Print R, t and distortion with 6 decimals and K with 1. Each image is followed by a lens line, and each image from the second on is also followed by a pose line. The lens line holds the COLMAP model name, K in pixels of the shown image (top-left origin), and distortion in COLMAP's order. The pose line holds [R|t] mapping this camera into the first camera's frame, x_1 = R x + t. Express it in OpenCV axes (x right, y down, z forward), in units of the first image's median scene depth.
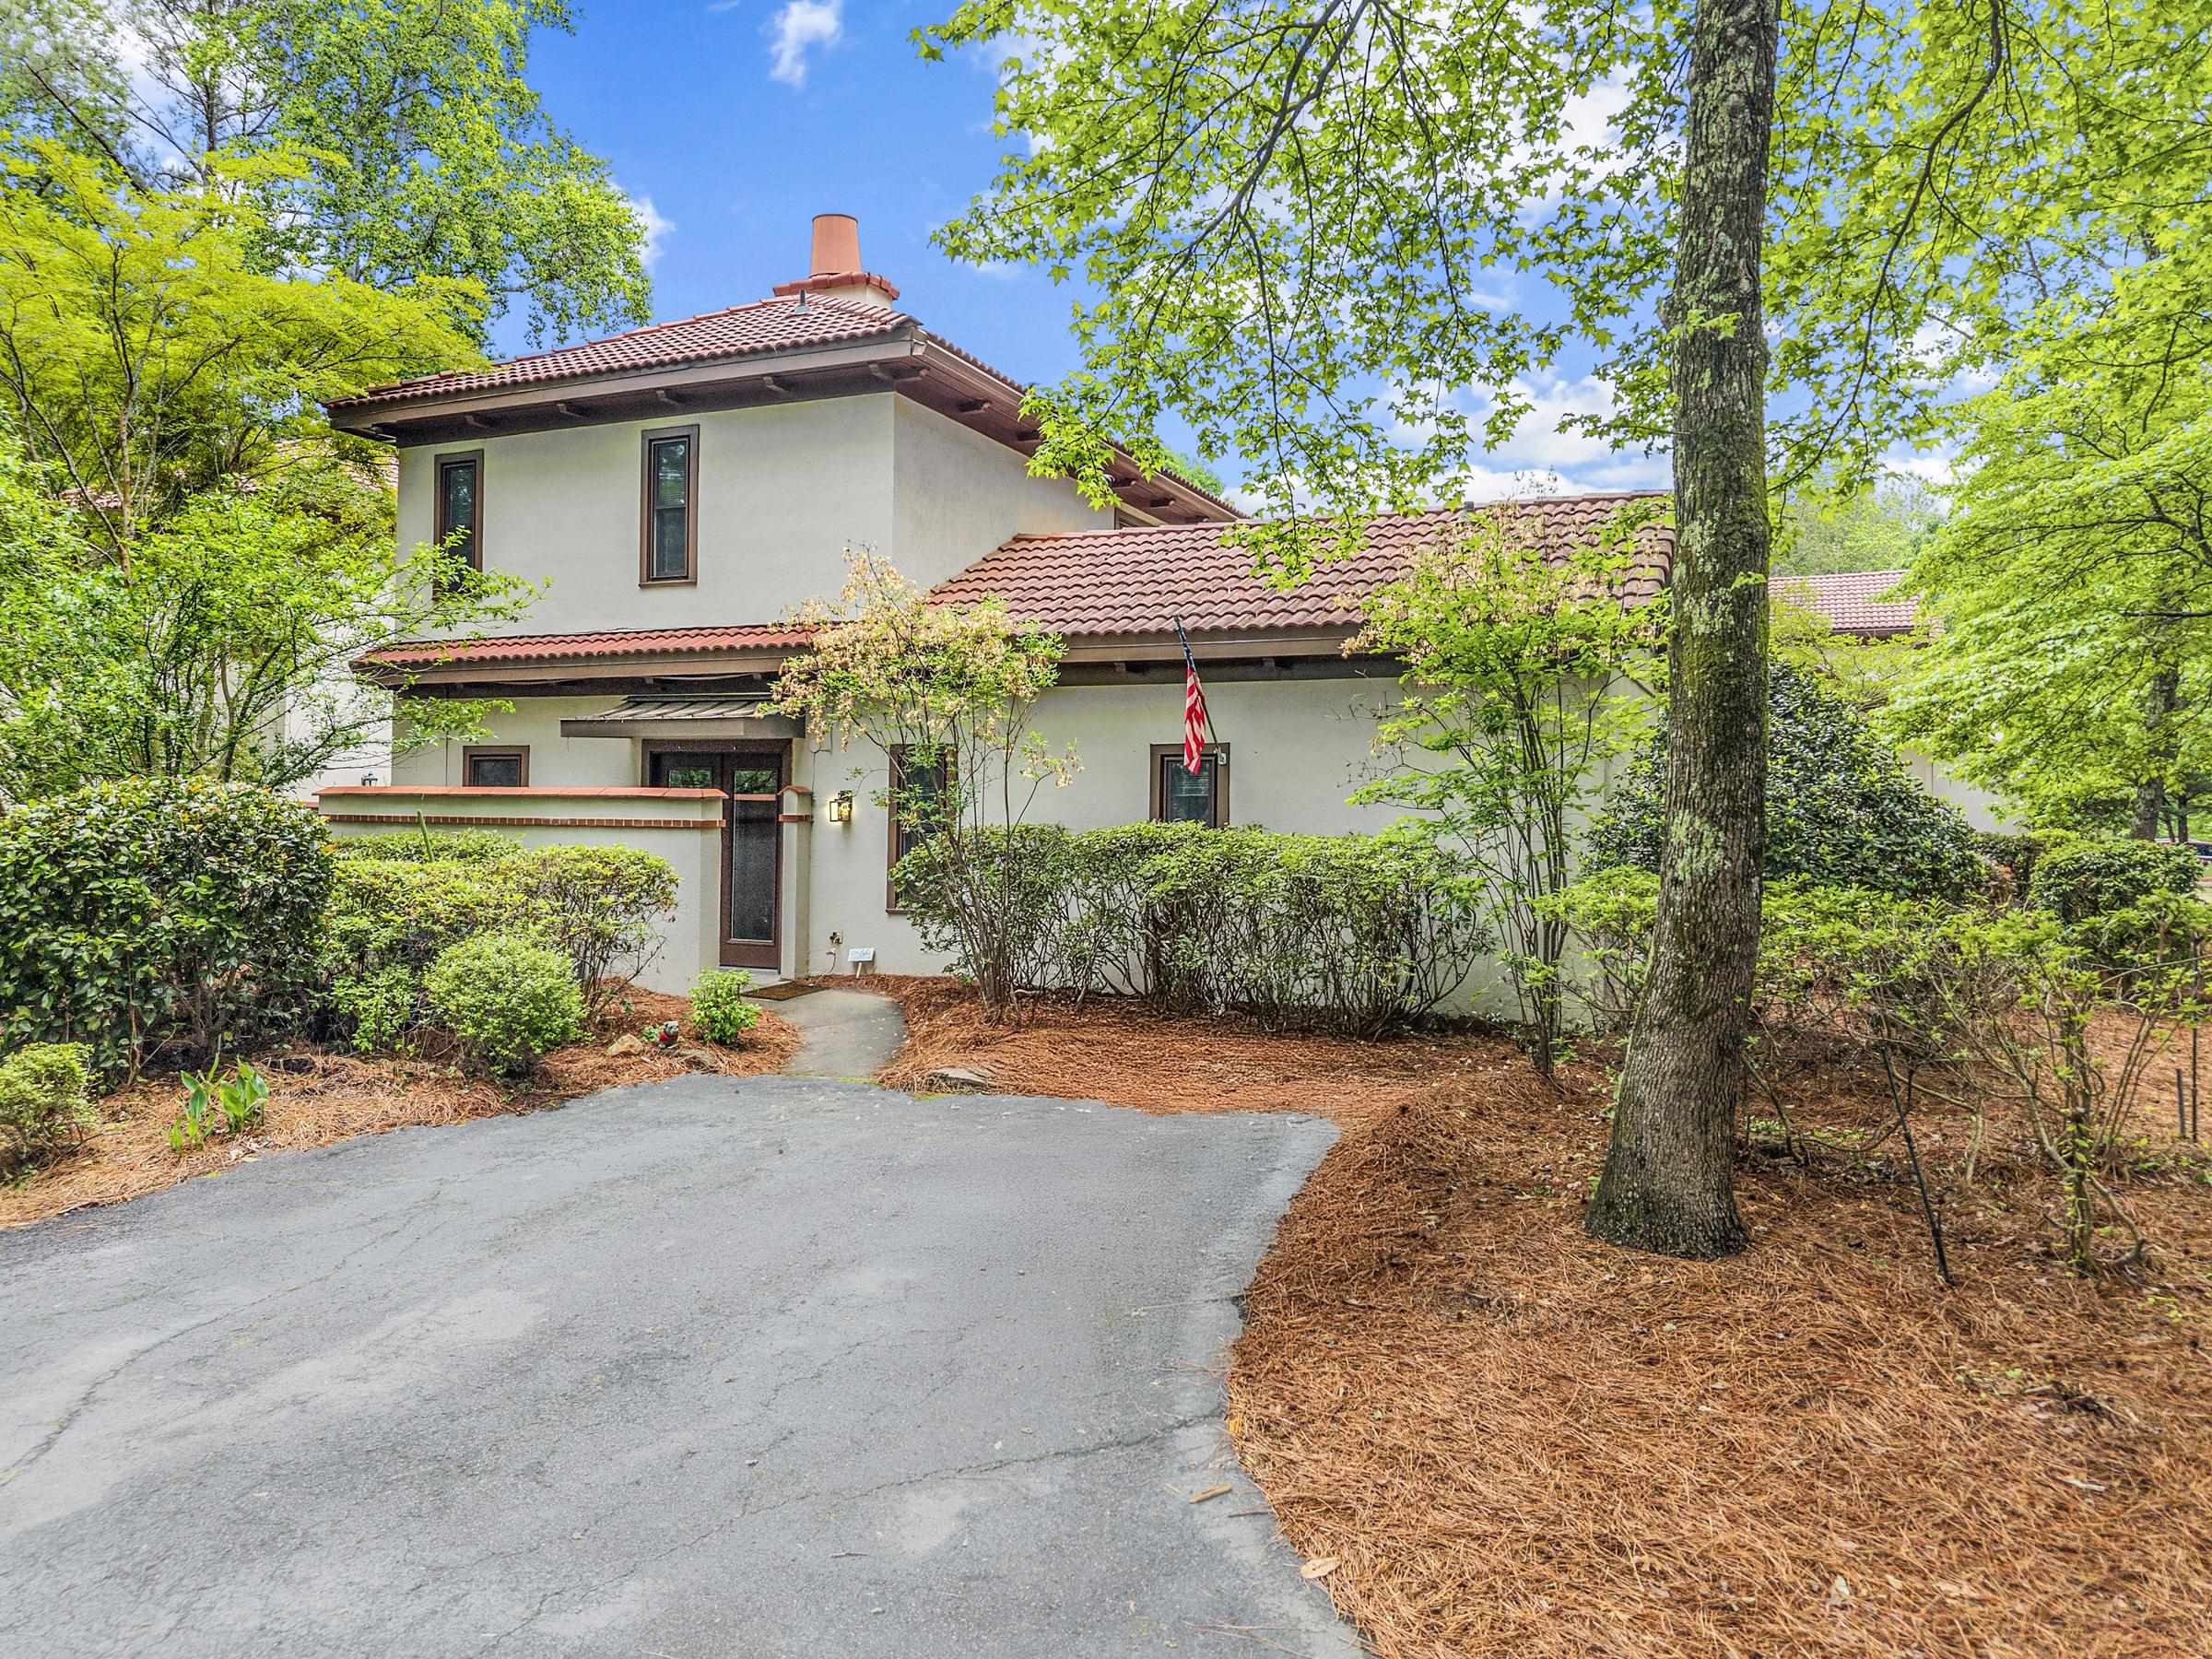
lens RADIAL K [[1511.1, 0, 1106.0], [0, 1511.1, 829.5], [0, 0, 1]] dist [0.036731, -0.004269]
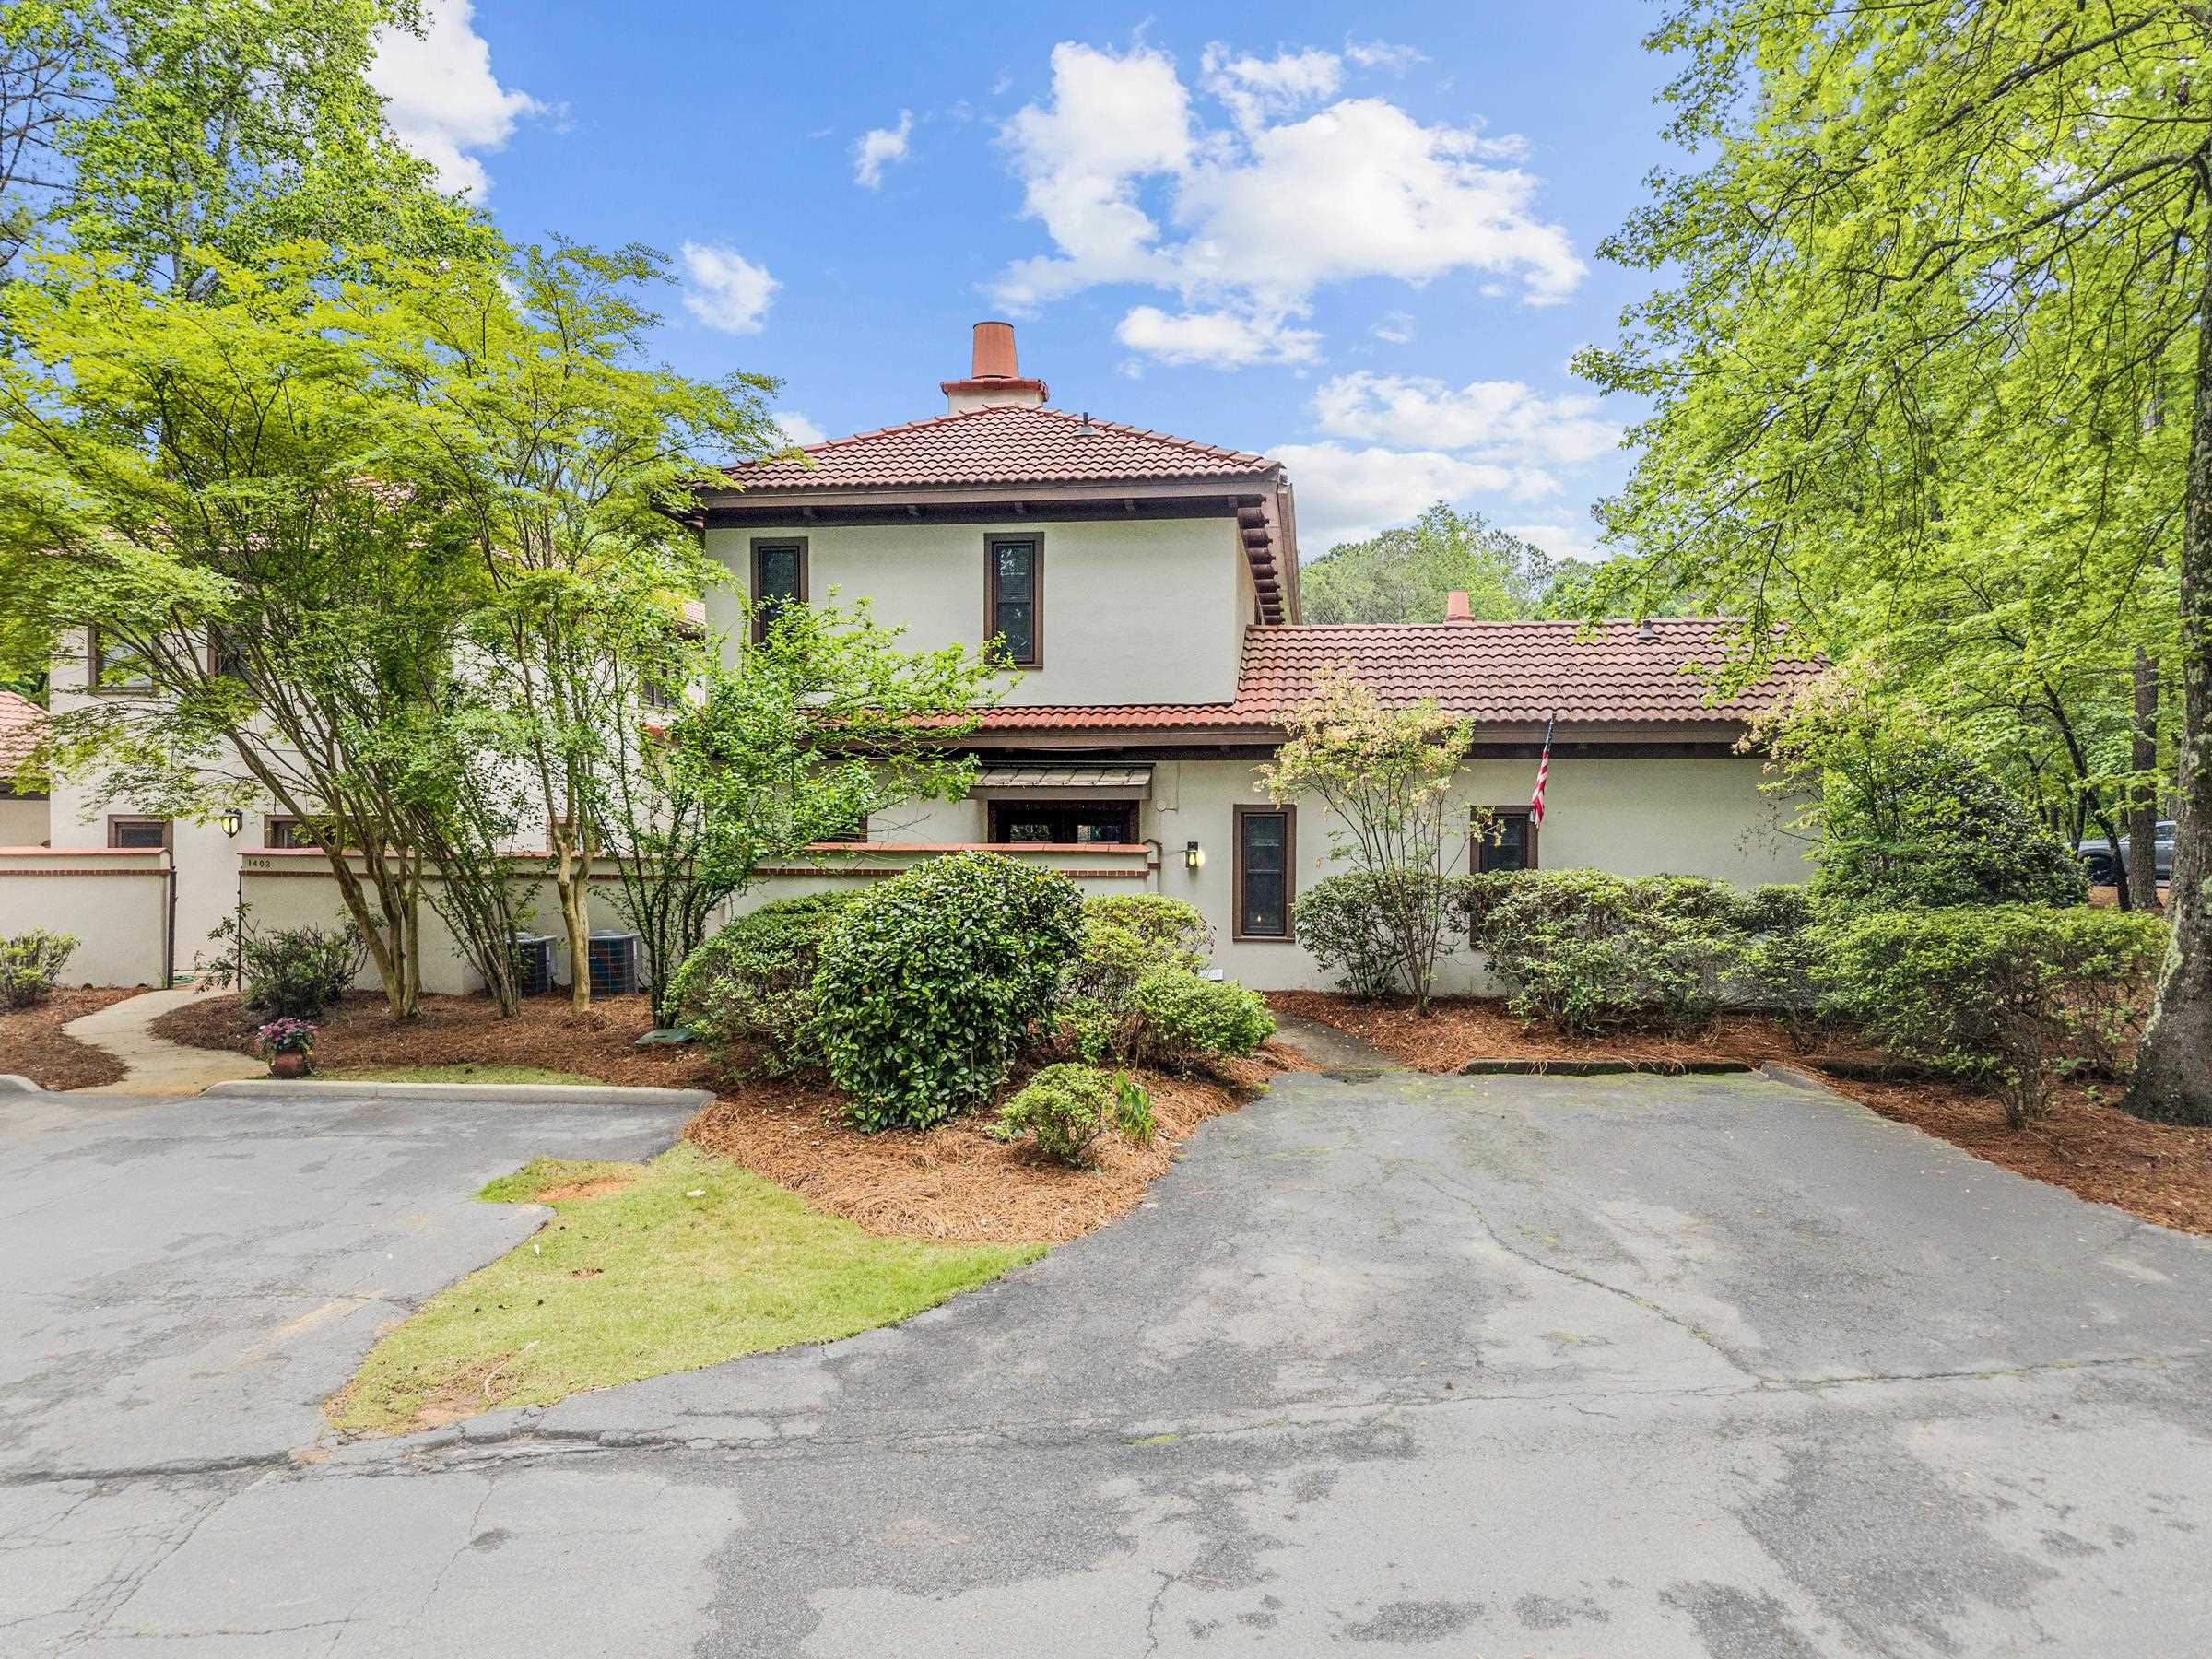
lens RADIAL K [[1511.1, 0, 1106.0], [0, 1511.1, 829.5], [0, 0, 1]] dist [0.036731, -0.004269]
pose [[0.942769, -0.008894, 0.333329, -0.712782], [0.015802, 0.999713, -0.018020, -0.019452], [-0.333073, 0.022256, 0.942638, -0.120548]]
